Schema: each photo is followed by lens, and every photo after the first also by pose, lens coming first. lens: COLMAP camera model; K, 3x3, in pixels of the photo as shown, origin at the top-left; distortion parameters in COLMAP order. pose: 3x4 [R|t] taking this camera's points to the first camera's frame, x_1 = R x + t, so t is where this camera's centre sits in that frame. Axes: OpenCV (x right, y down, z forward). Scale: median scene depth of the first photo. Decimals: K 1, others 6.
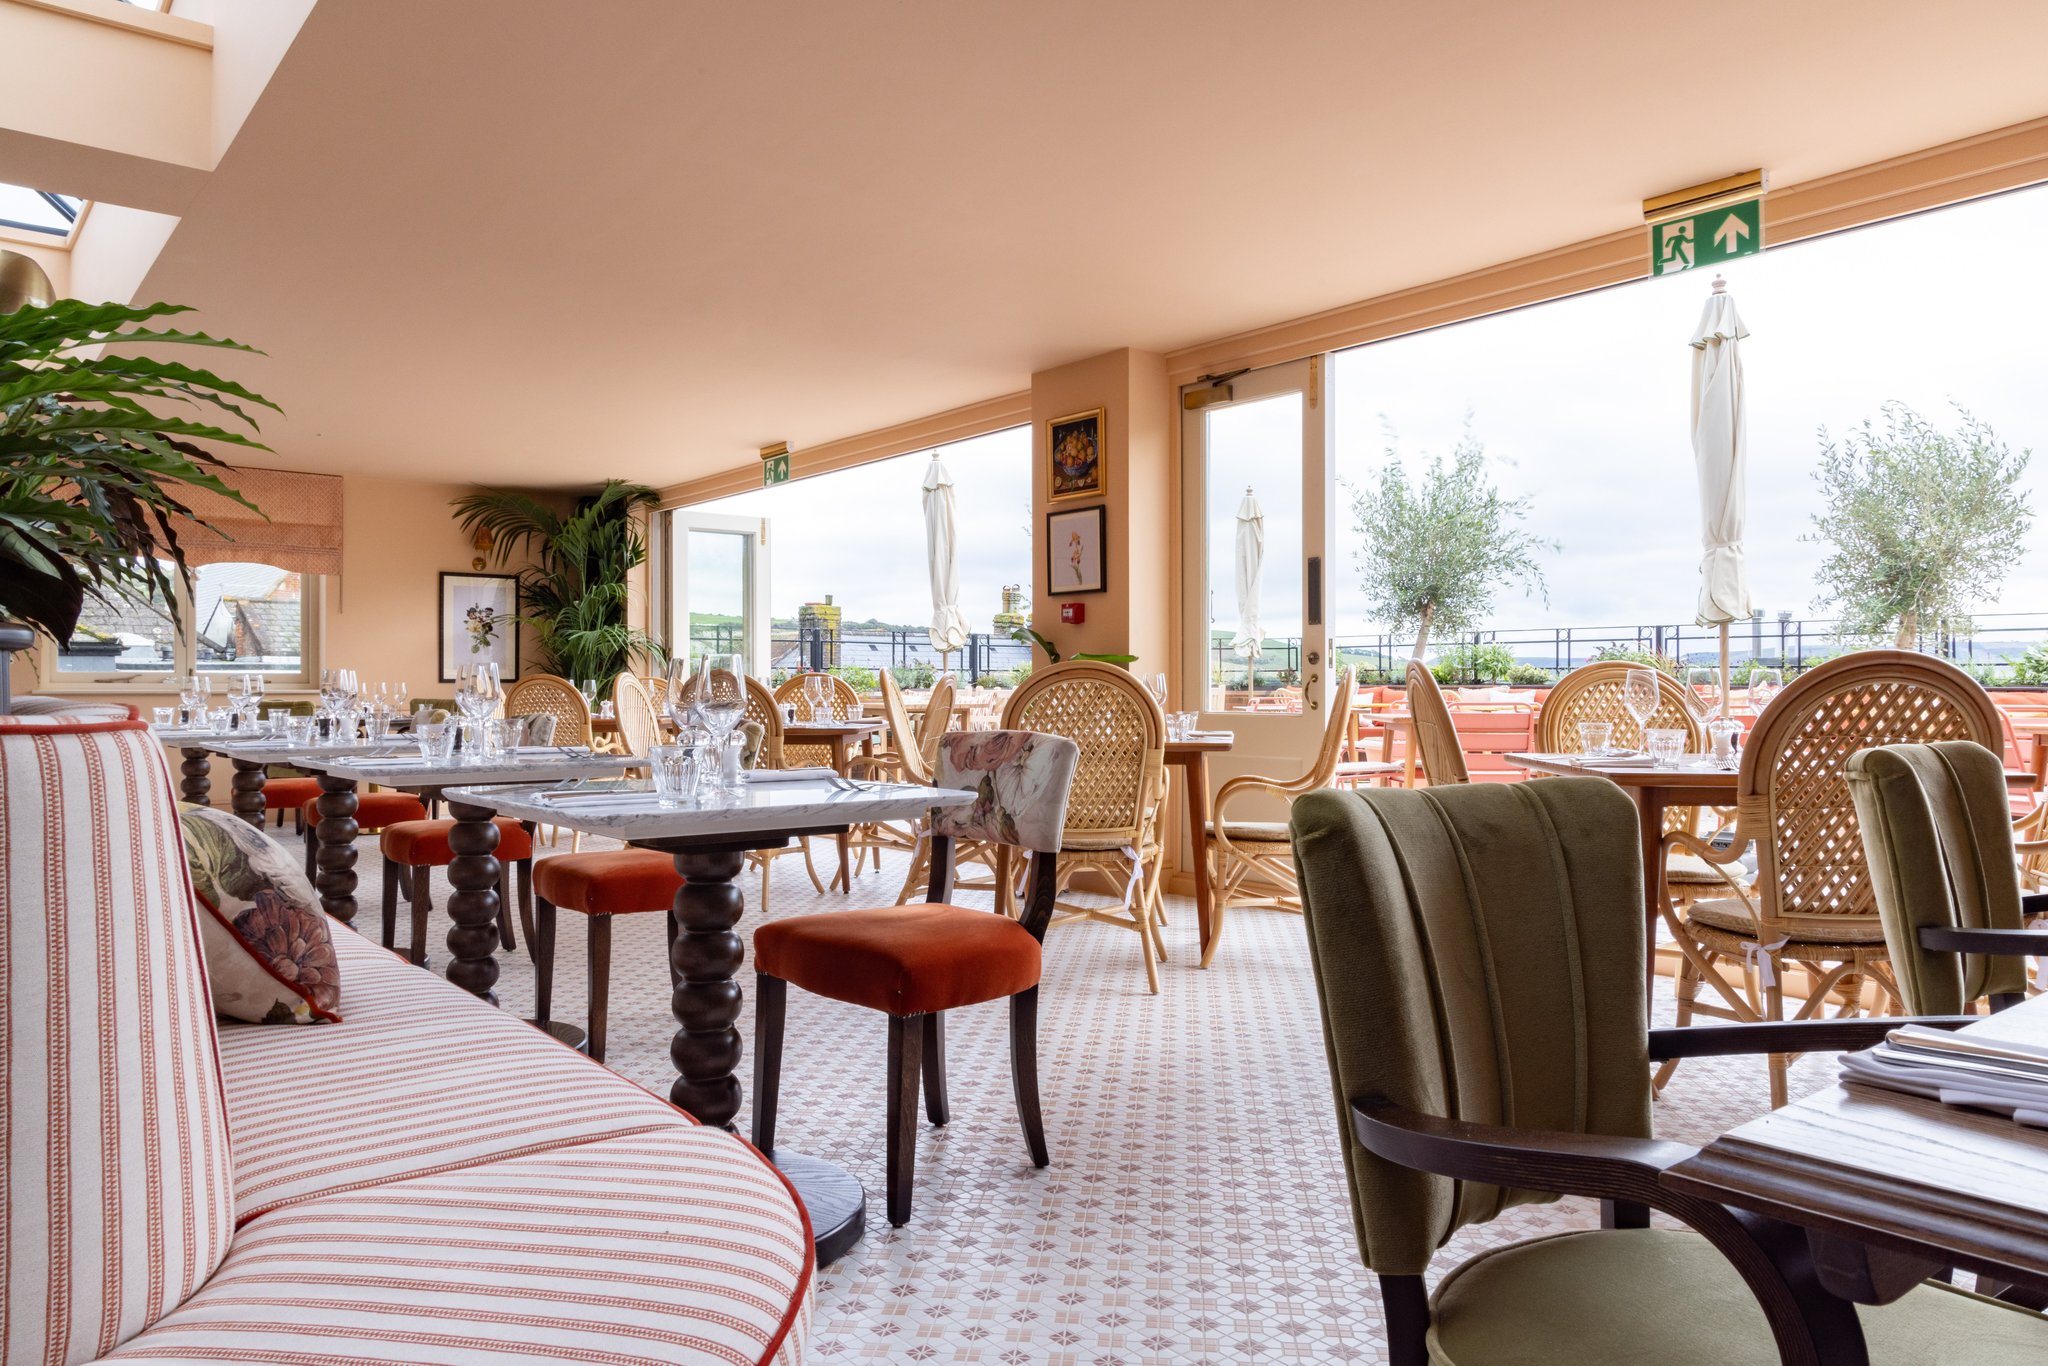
lens RADIAL K [[1370.9, 0, 1028.7], [0, 1370.9, 681.0], [0, 0, 1]] dist [0.010898, -0.000047]
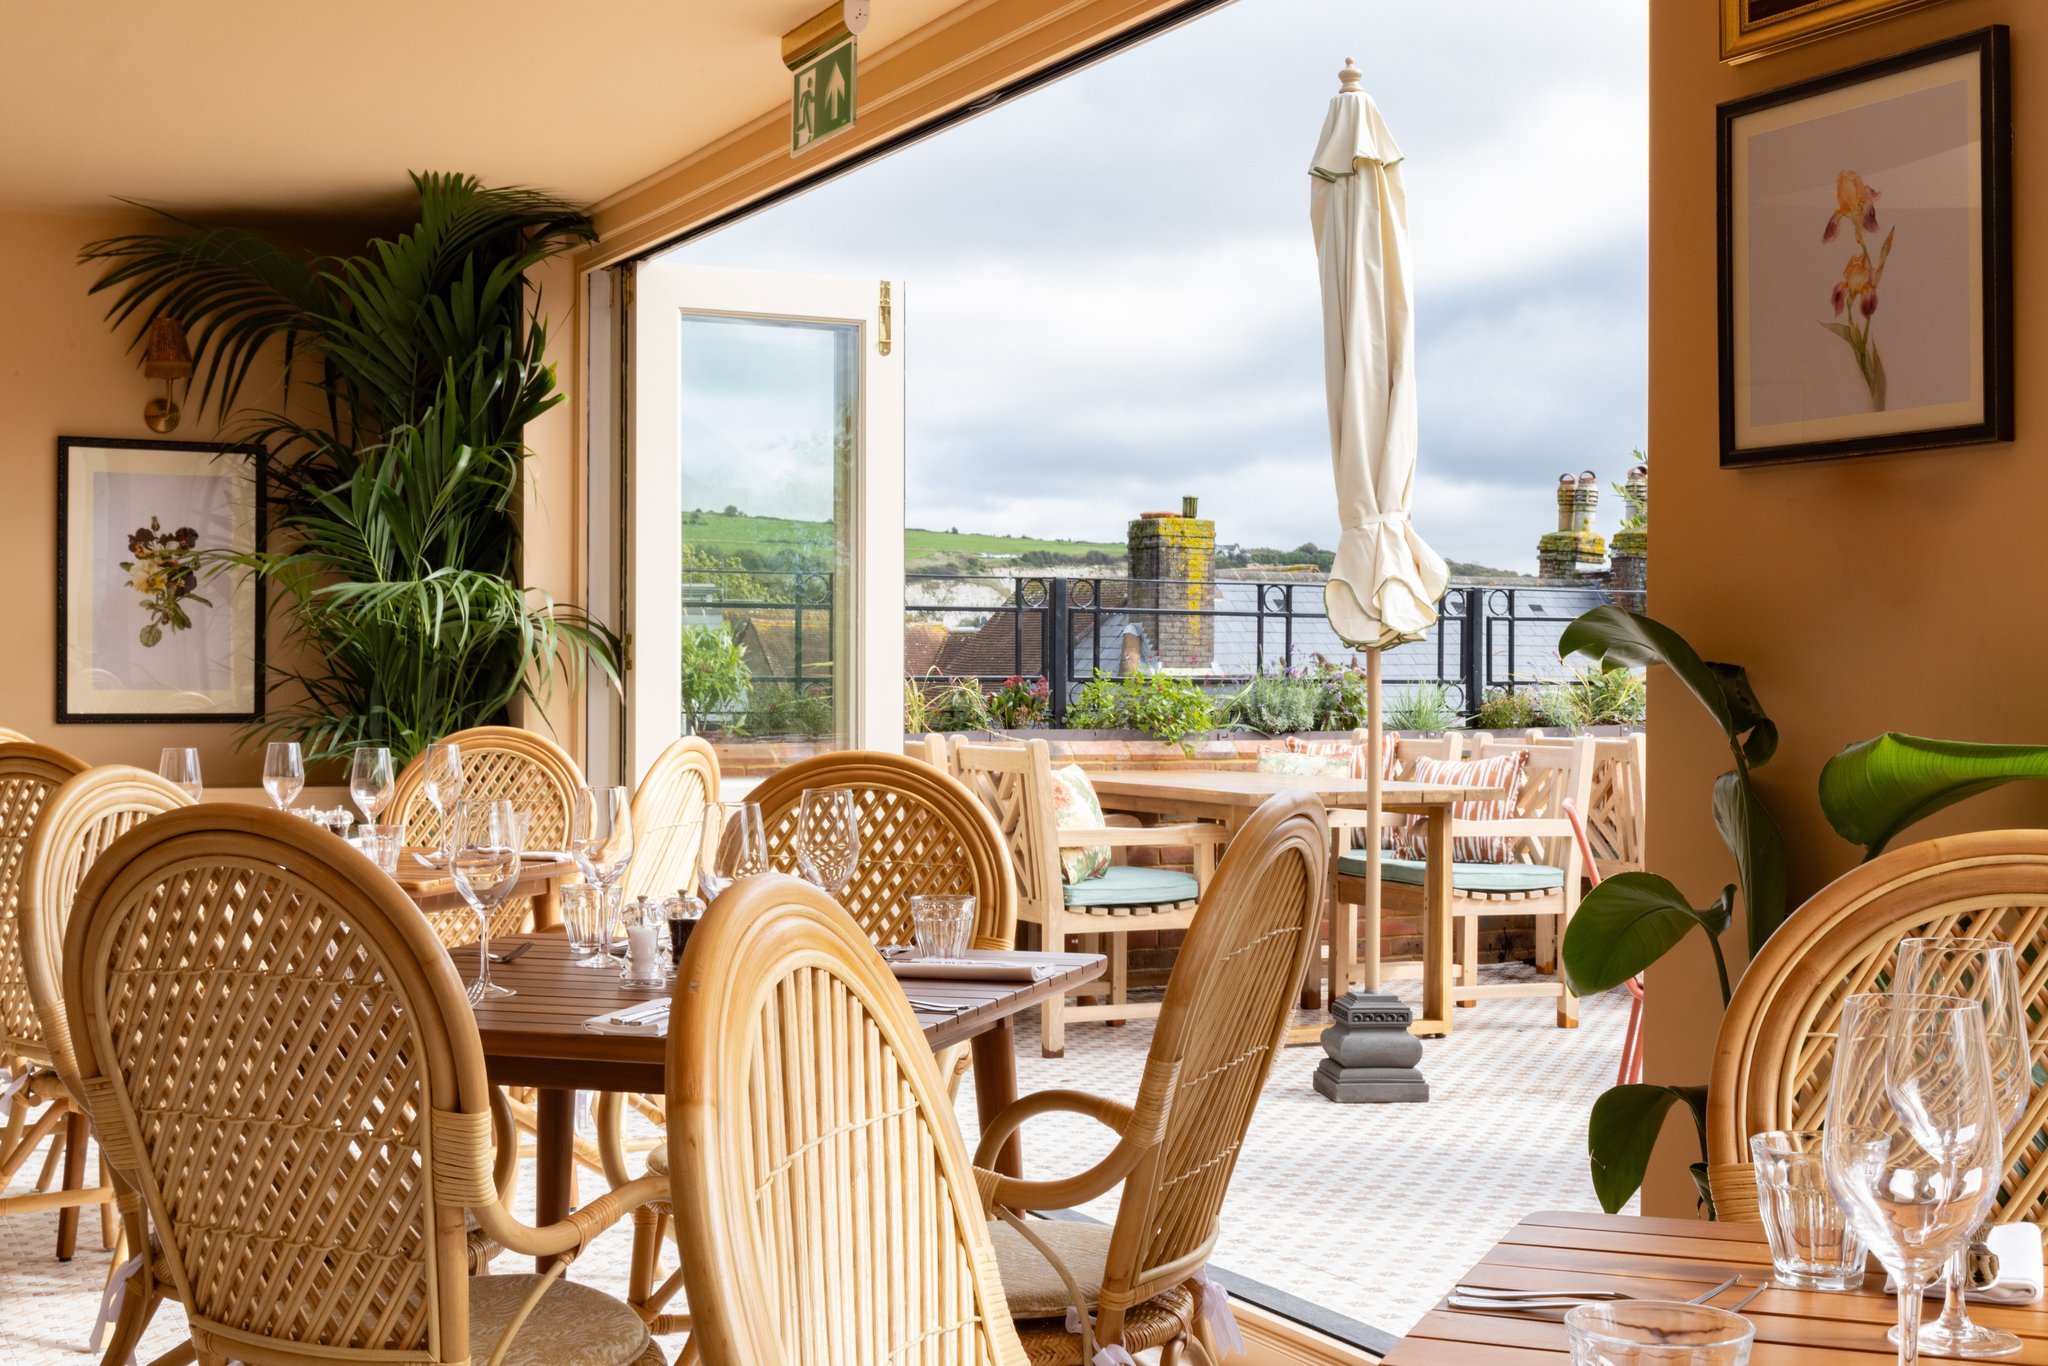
lens RADIAL K [[2613.9, 0, 1018.8], [0, 2613.9, 667.7], [0, 0, 1]] dist [0.010504, 0.000000]
pose [[0.975130, 0.005807, -0.221559, -0.003271], [-0.005343, 0.999982, 0.002695, -0.028707], [0.221571, -0.001445, 0.975143, 0.547951]]
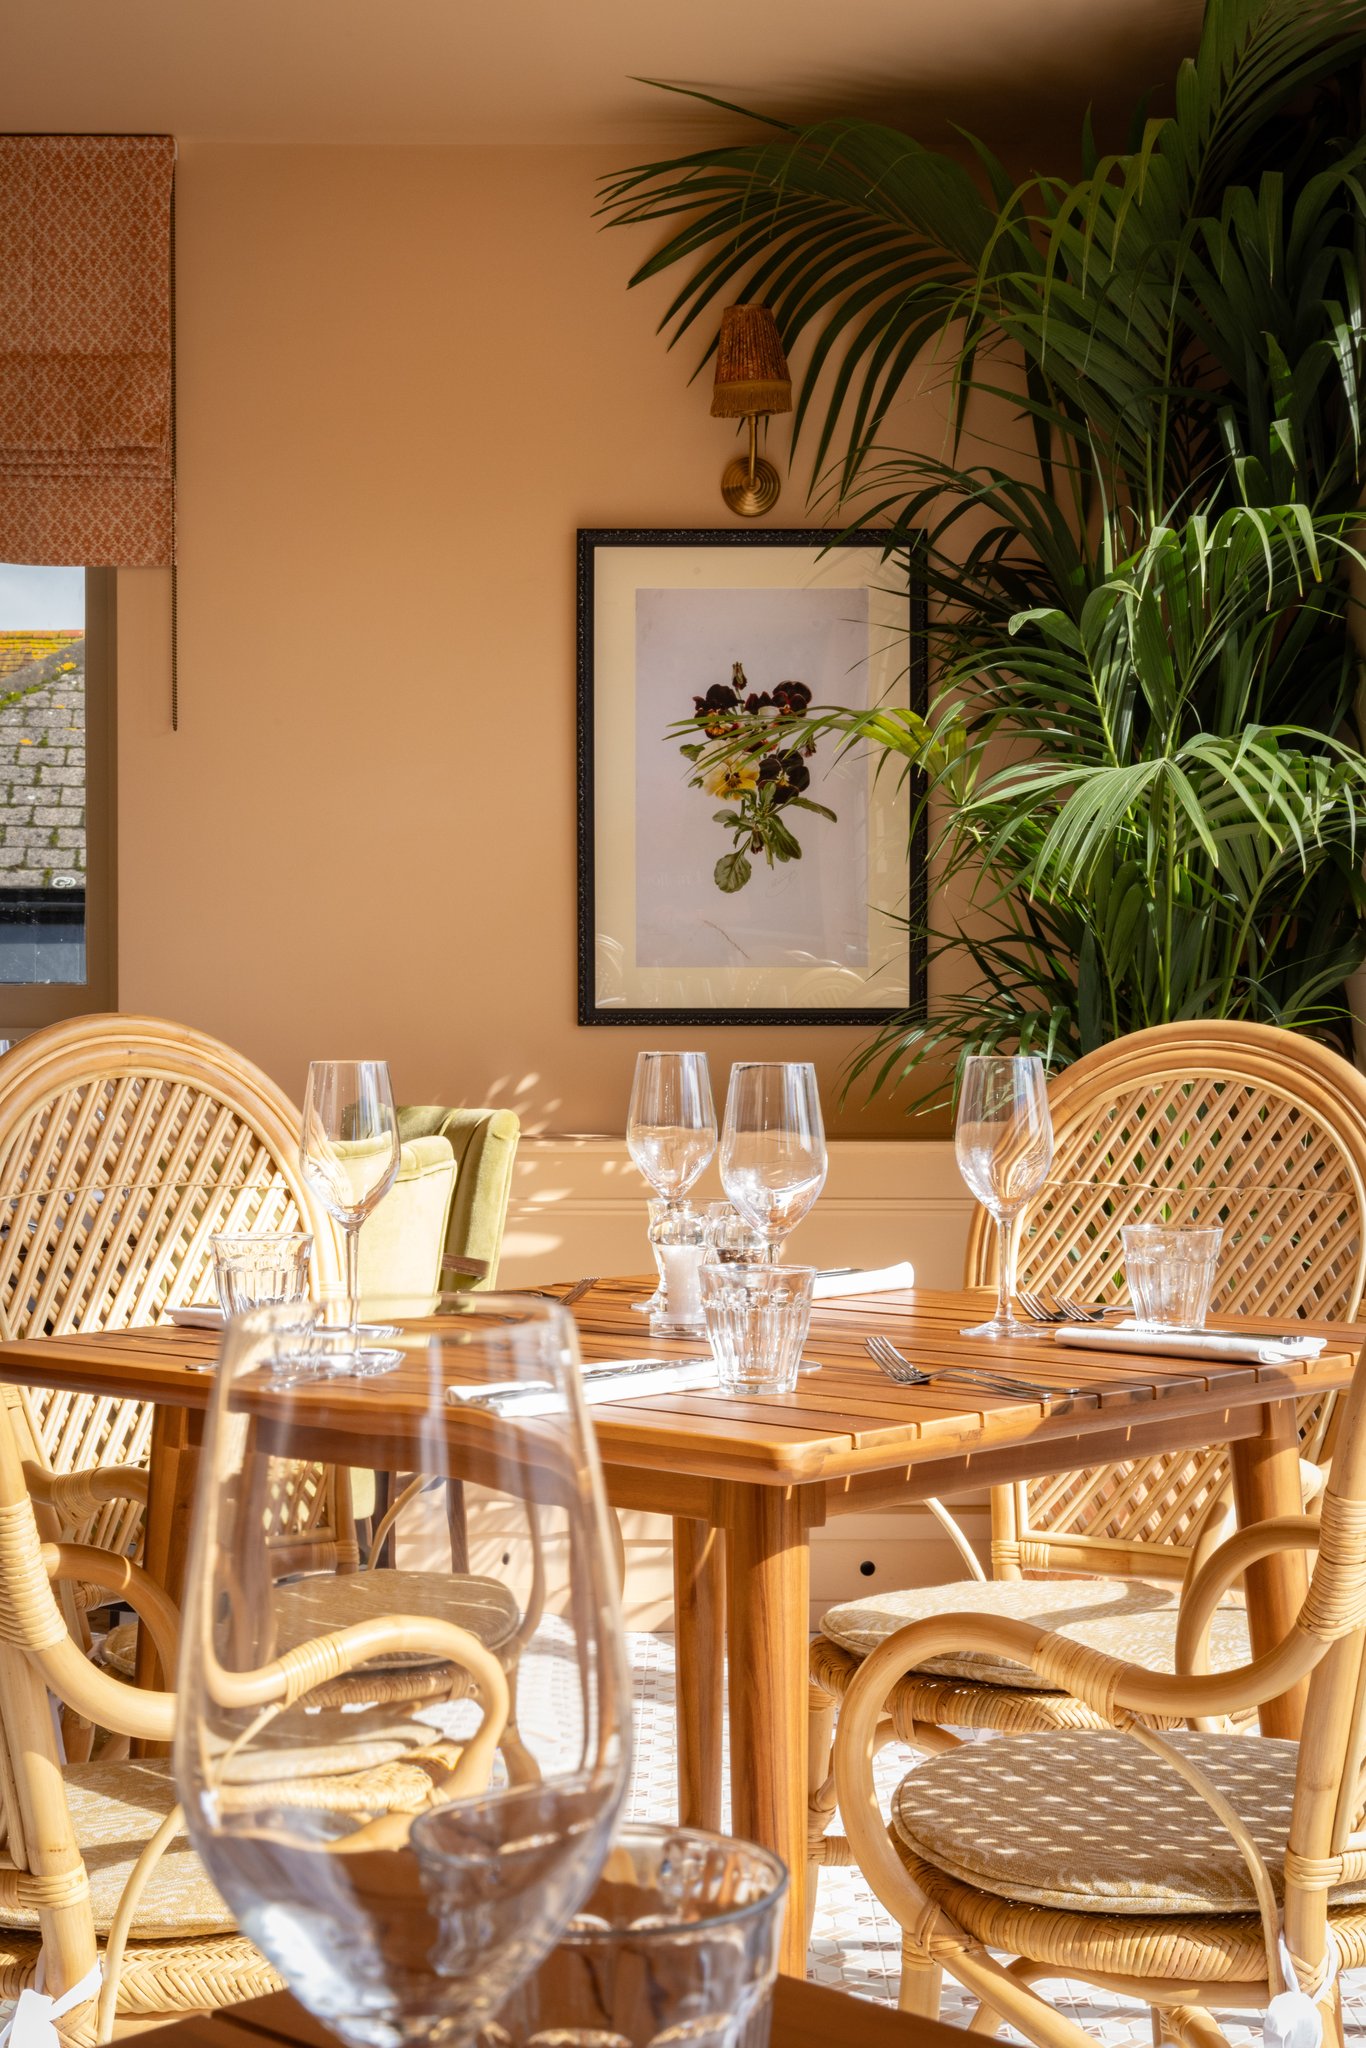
lens RADIAL K [[2998.4, 0, 670.9], [0, 2998.4, 1021.9], [0, 0, 1]] dist [0.062588, 0.000000]
pose [[0.766588, 0.009136, -0.642074, -0.162067], [-0.000741, 0.999911, 0.013344, -0.009285], [0.642139, -0.009754, 0.766526, 1.012491]]
